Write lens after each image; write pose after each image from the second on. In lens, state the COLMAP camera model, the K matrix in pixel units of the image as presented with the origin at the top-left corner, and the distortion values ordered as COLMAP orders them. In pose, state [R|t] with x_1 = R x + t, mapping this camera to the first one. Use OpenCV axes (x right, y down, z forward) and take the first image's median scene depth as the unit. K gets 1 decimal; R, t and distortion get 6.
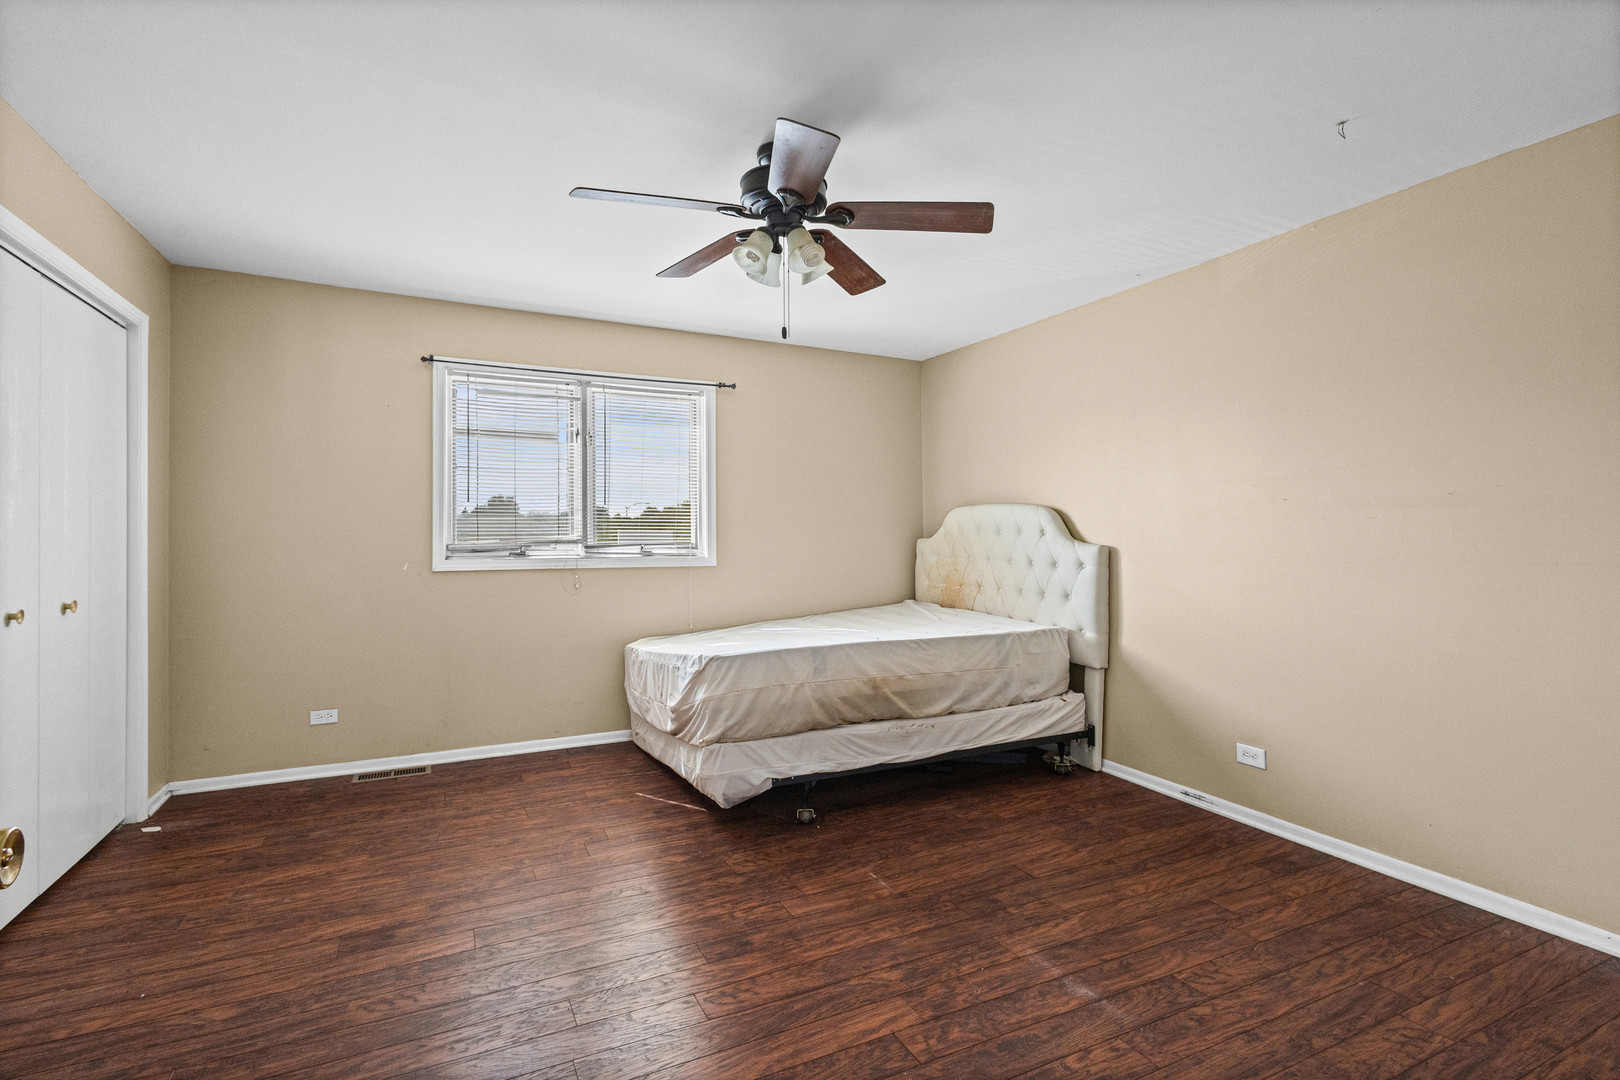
lens RADIAL K [[761.5, 0, 809.0], [0, 761.5, 538.3], [0, 0, 1]] dist [0.001294, -0.001123]
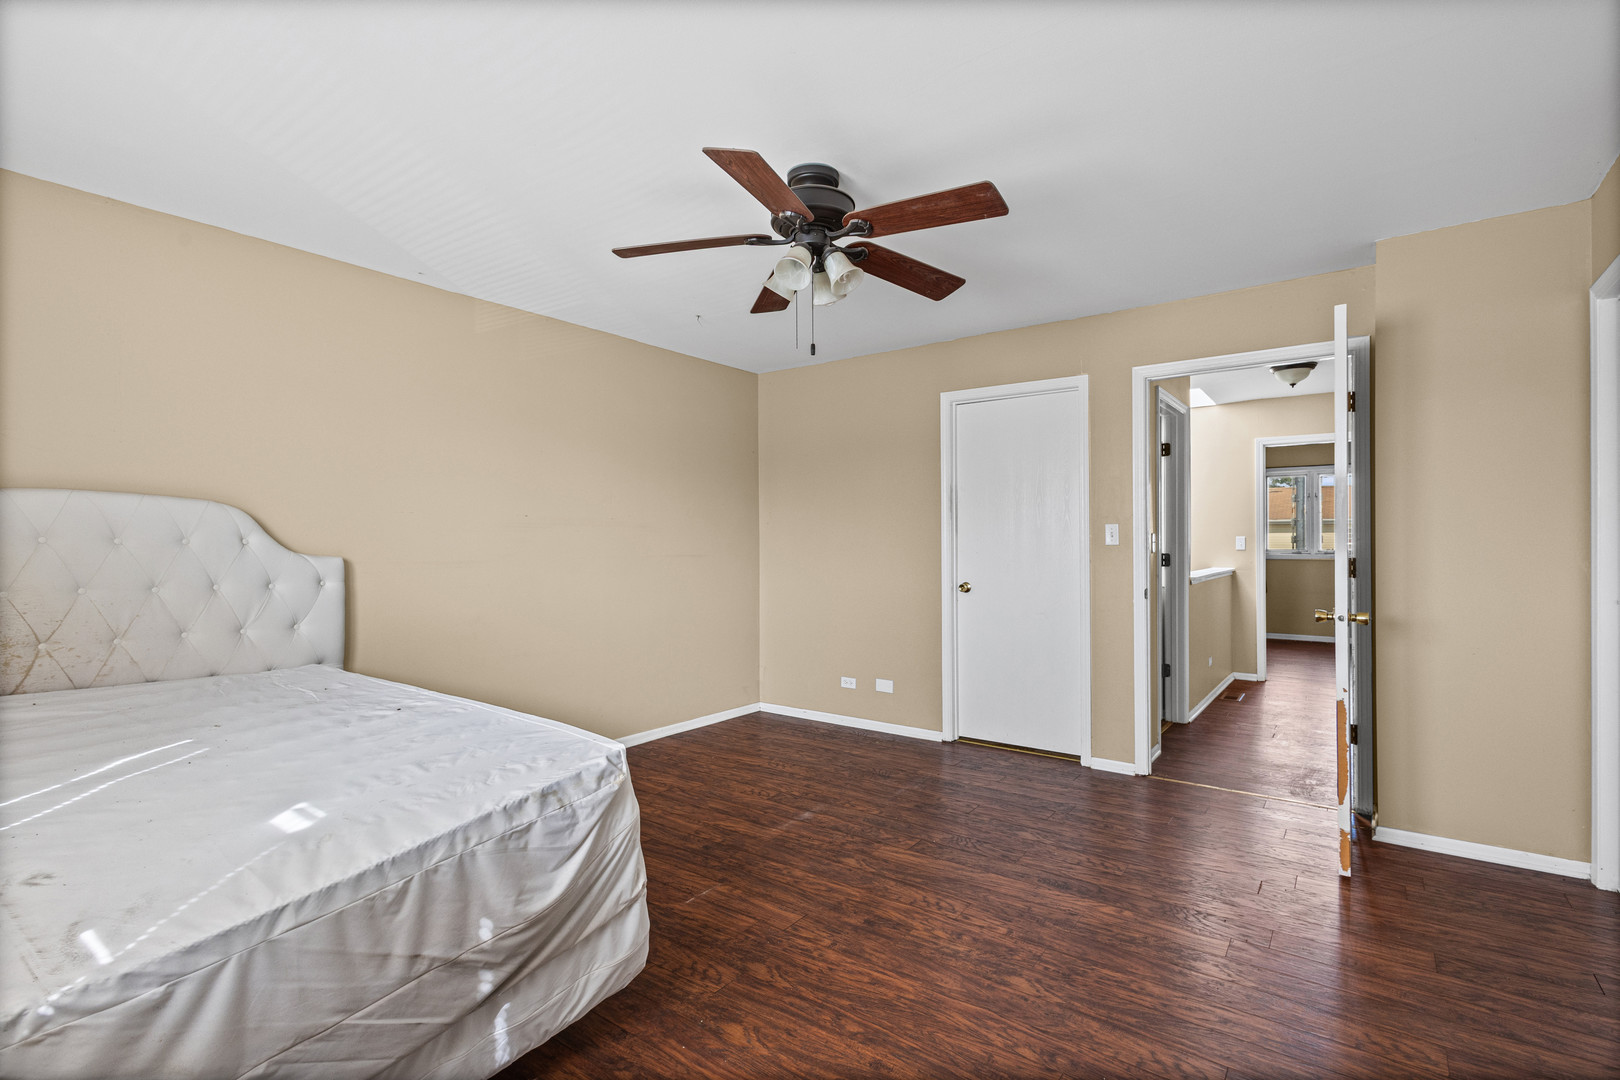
lens RADIAL K [[761.5, 0, 809.0], [0, 761.5, 538.3], [0, 0, 1]] dist [0.001294, -0.001123]
pose [[-0.468977, 0.000012, 0.883210, -0.985483], [0.003721, 0.999991, 0.001962, -0.016678], [-0.883202, 0.004207, -0.468973, 1.558244]]
